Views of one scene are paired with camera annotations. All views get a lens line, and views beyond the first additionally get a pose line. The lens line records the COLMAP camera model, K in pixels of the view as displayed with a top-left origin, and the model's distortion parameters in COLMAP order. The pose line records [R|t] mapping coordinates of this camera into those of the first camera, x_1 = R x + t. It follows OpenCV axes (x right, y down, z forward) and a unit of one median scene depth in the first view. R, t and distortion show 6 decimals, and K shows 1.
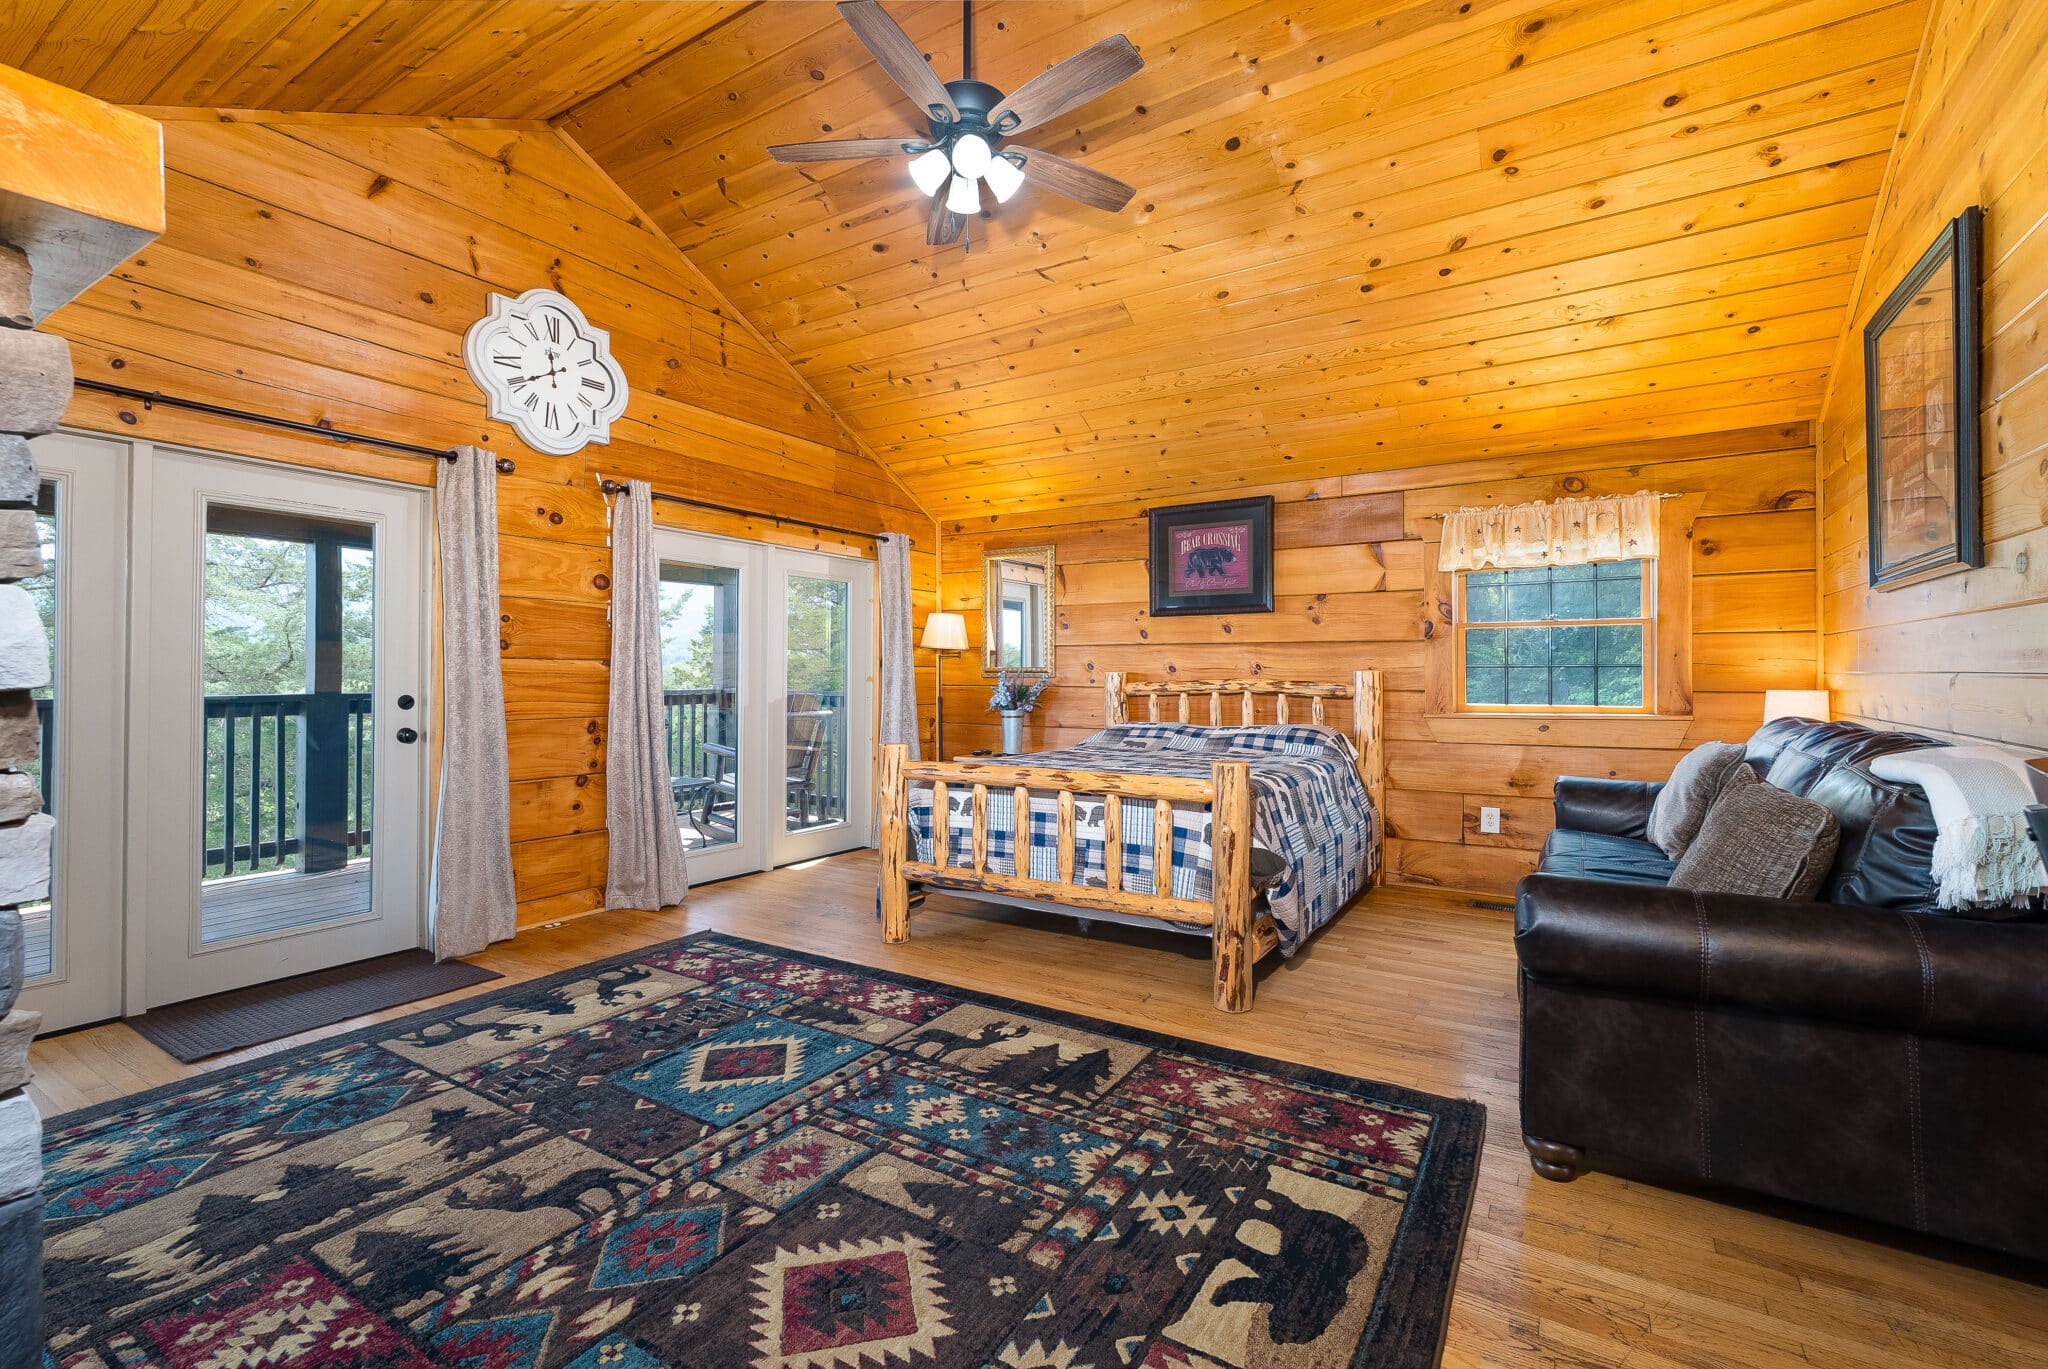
lens RADIAL K [[889.0, 0, 1027.6], [0, 889.0, 670.5], [0, 0, 1]] dist [-0.000738, 0.000428]
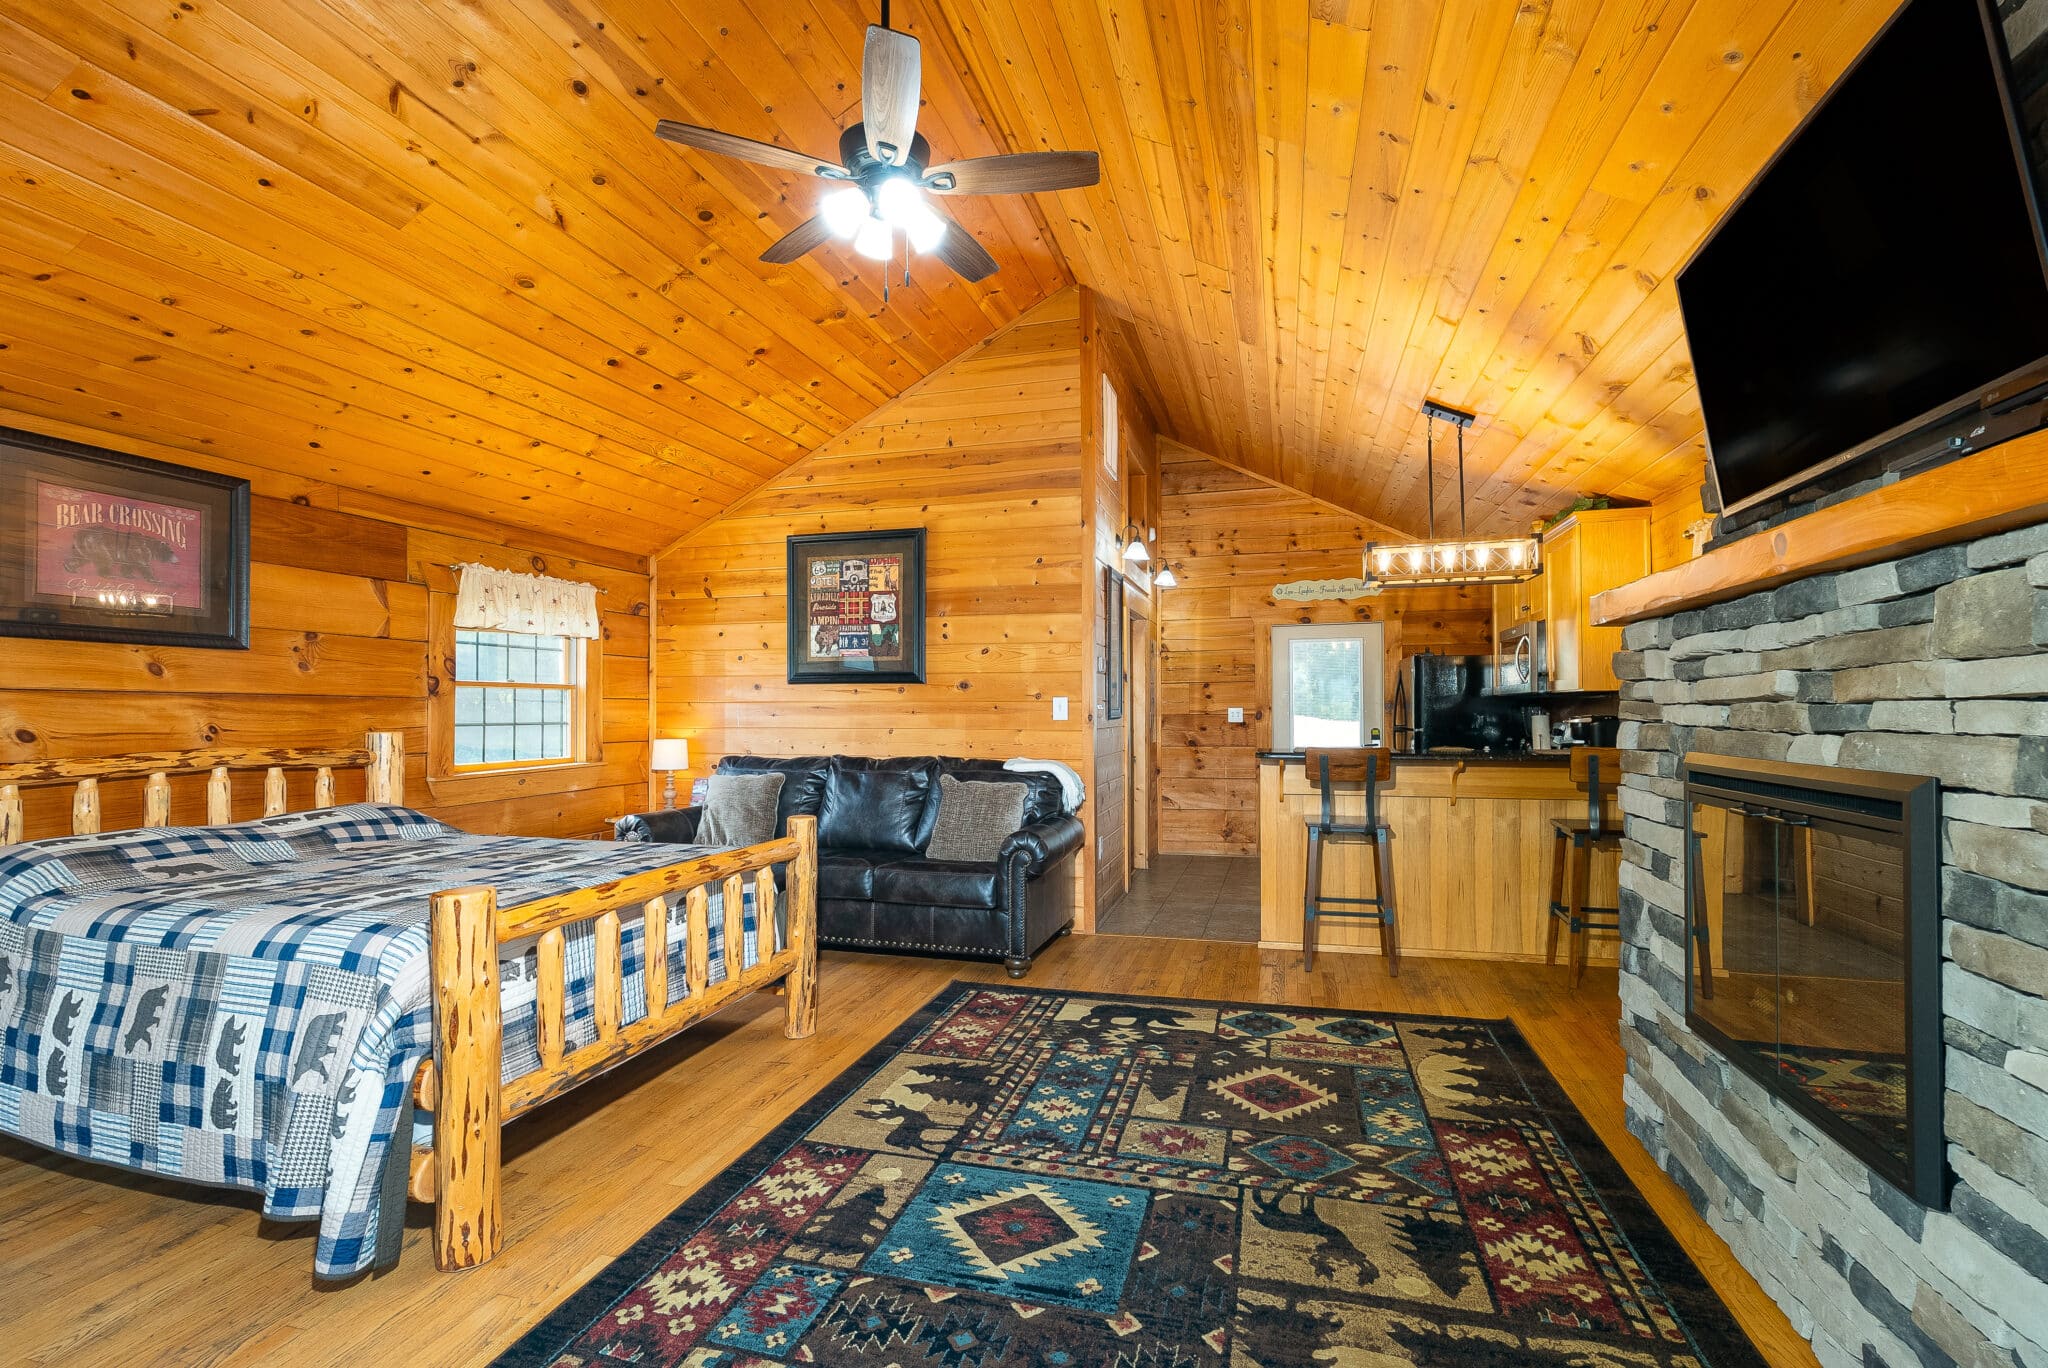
lens RADIAL K [[906.1, 0, 1025.9], [0, 906.1, 708.2], [0, 0, 1]] dist [0.001215, 0.000309]
pose [[-0.270404, 0.003749, 0.962740, -0.634250], [-0.001191, 0.999990, -0.004228, -0.020430], [-0.962746, -0.002290, -0.270397, 0.684082]]
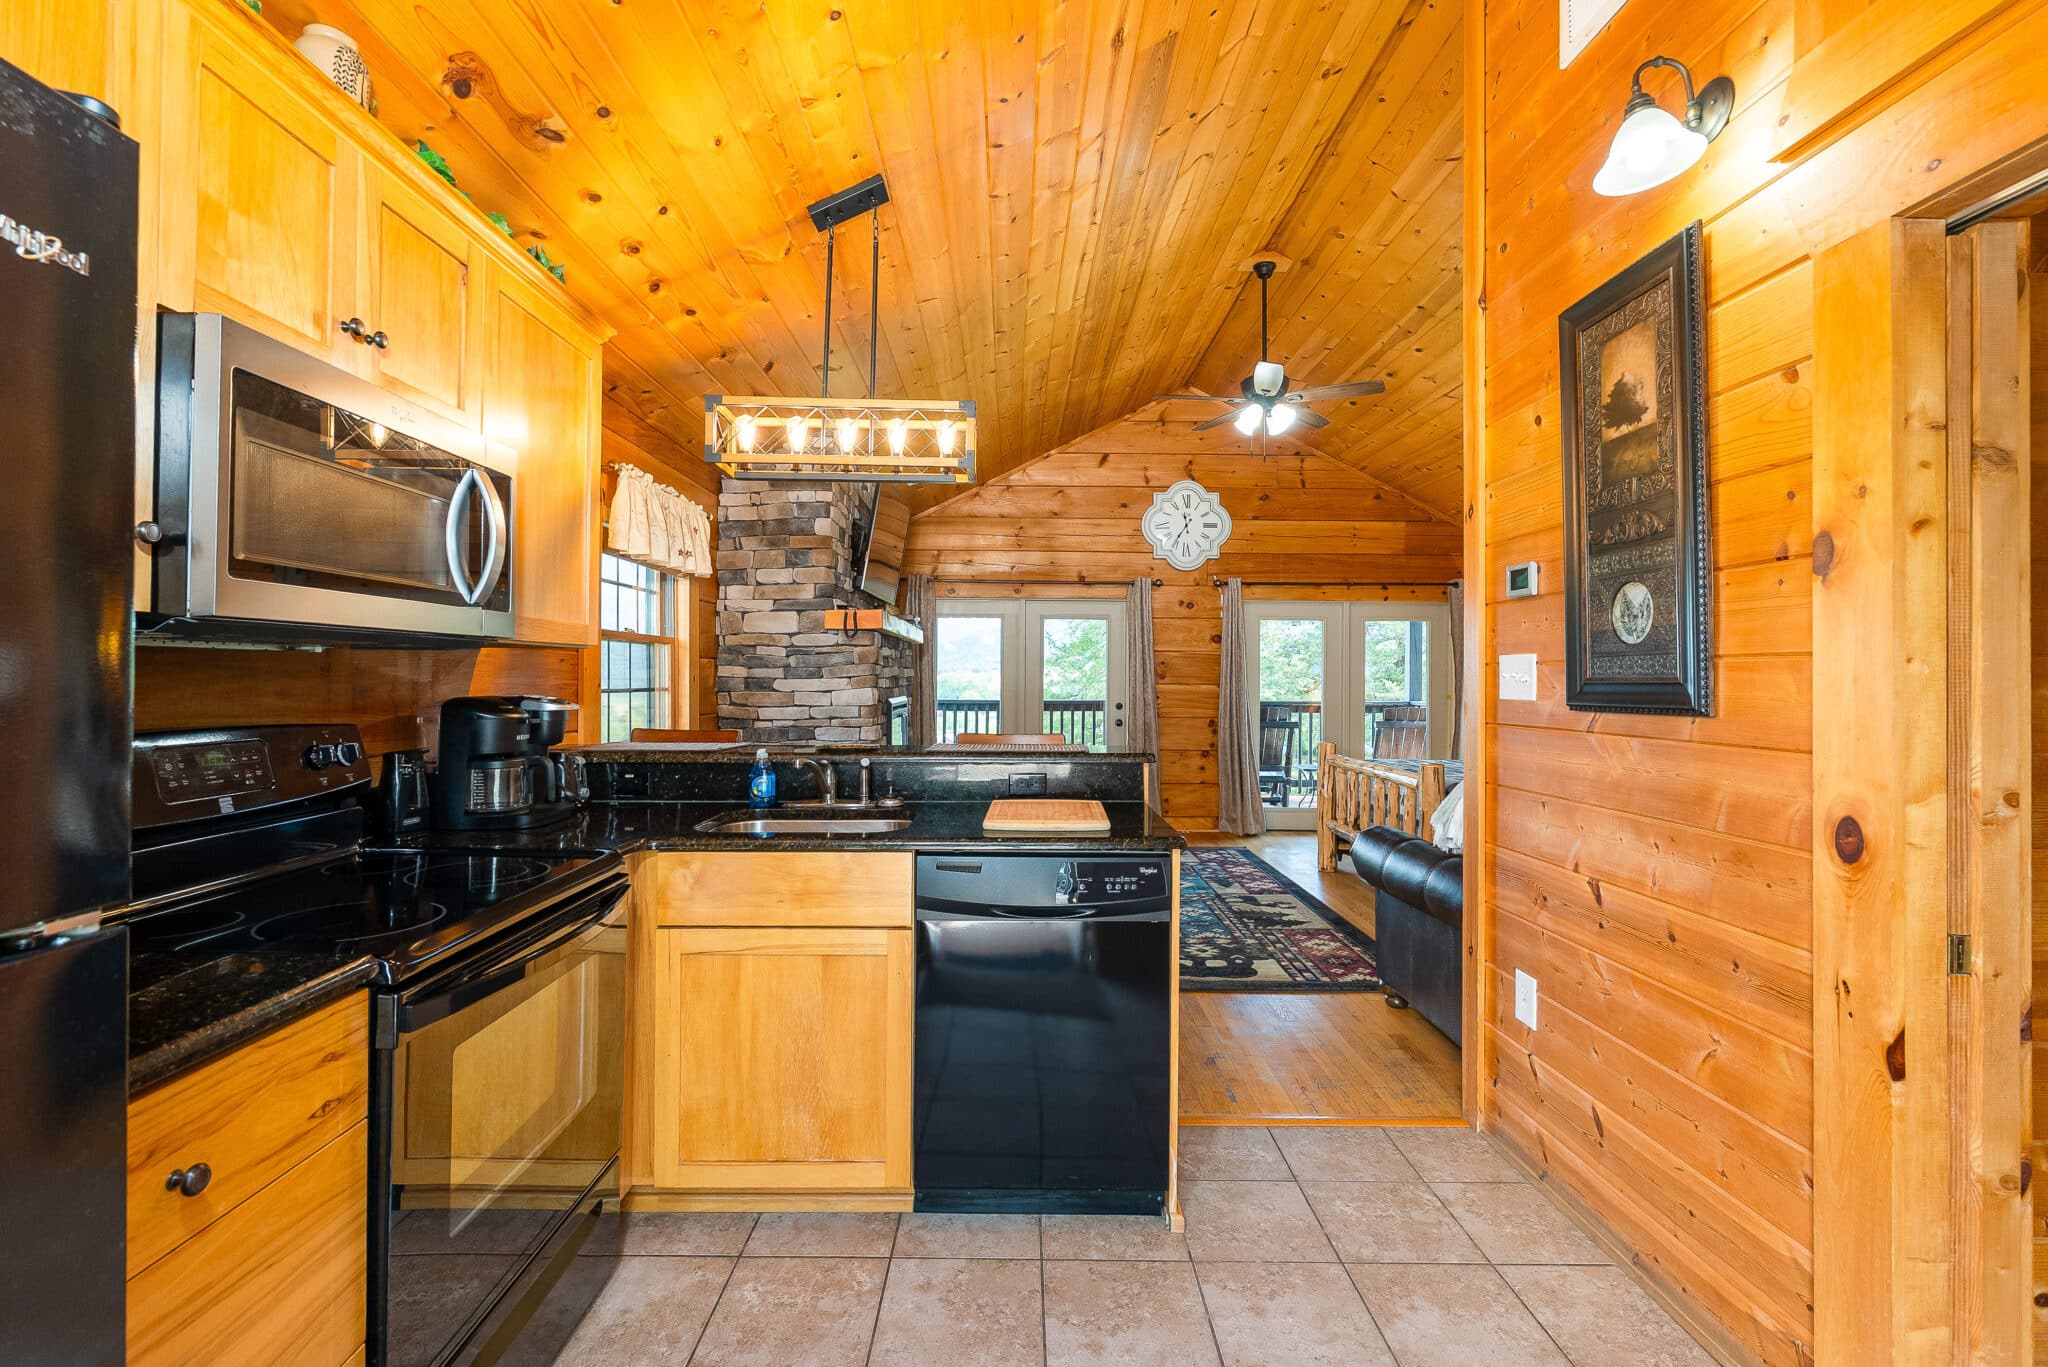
lens RADIAL K [[906.1, 0, 1024.4], [0, 906.1, 672.0], [0, 0, 1]] dist [-0.024422, -0.000025]
pose [[0.538127, -0.002253, -0.842861, 0.732541], [0.000214, 0.999997, -0.002536, -0.029383], [0.842864, 0.001184, 0.538126, -0.231440]]
